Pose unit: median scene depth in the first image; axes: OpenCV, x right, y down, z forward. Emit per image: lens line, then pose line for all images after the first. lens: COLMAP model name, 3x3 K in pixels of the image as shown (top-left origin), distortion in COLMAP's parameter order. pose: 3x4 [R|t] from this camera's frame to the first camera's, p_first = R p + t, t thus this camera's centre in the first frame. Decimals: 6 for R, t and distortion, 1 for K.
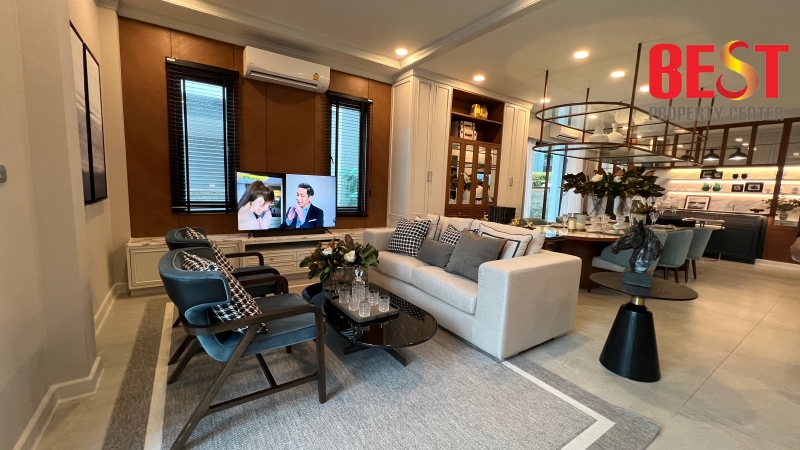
lens RADIAL K [[320.2, 0, 399.7], [0, 320.2, 224.6], [0, 0, 1]] dist [-0.000198, 0.000561]
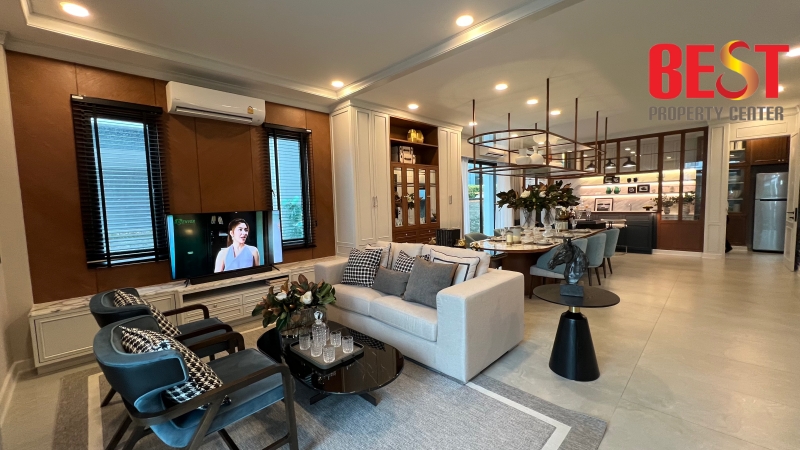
lens RADIAL K [[320.2, 0, 399.9], [0, 320.2, 224.6], [0, 0, 1]] dist [-0.000198, 0.000561]
pose [[0.979974, -0.083751, 0.180654, -0.024663], [0.092117, 0.995007, -0.038412, -0.042996], [-0.176535, 0.054284, 0.982796, -0.012809]]
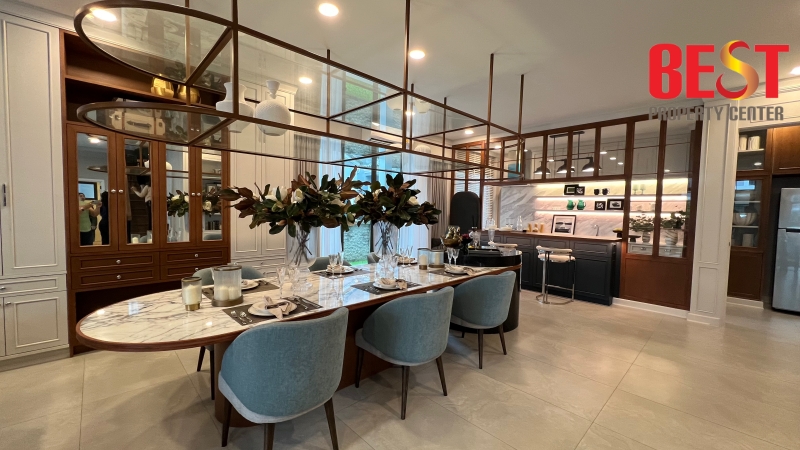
lens RADIAL K [[320.2, 0, 402.5], [0, 320.2, 223.3], [0, 0, 1]] dist [-0.000198, 0.000561]
pose [[0.986568, -0.026455, 0.161194, 0.845938], [0.037553, 0.997100, -0.066193, -0.065949], [-0.158975, 0.071357, 0.984701, 0.533852]]
